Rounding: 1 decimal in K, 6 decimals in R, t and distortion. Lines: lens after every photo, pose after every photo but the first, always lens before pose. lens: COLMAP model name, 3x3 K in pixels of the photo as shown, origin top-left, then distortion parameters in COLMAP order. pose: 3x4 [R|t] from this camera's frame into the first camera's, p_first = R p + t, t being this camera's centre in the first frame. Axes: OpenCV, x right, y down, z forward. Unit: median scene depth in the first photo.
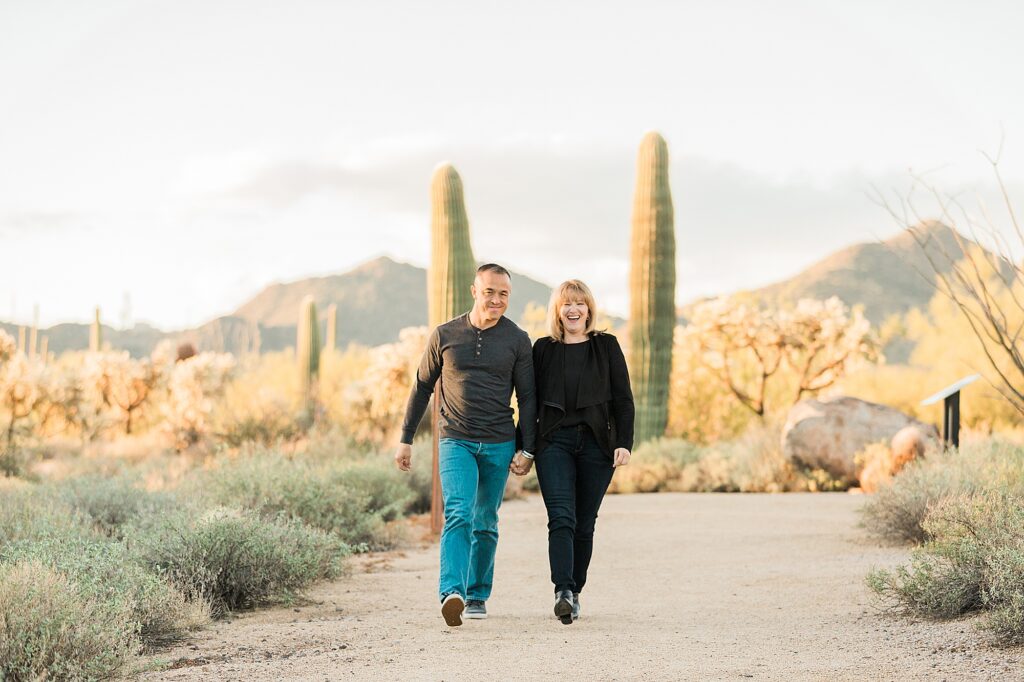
lens RADIAL K [[2988.6, 0, 512.0], [0, 2988.6, 341.0], [0, 0, 1]] dist [-0.097190, -0.965539]
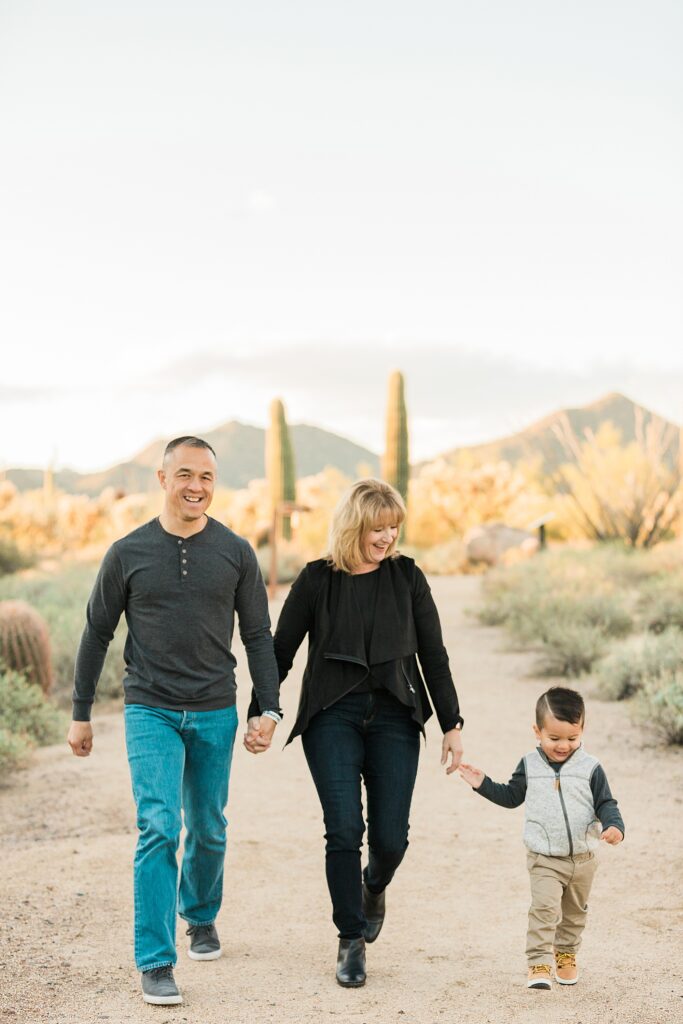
lens RADIAL K [[2112.4, 0, 341.5], [0, 2112.4, 512.0], [0, 0, 1]] dist [-0.019436, -0.415165]
pose [[0.999883, -0.010910, 0.010757, 0.000943], [0.010705, 0.999764, 0.018884, -0.010384], [-0.010960, -0.018767, 0.999764, -0.223806]]
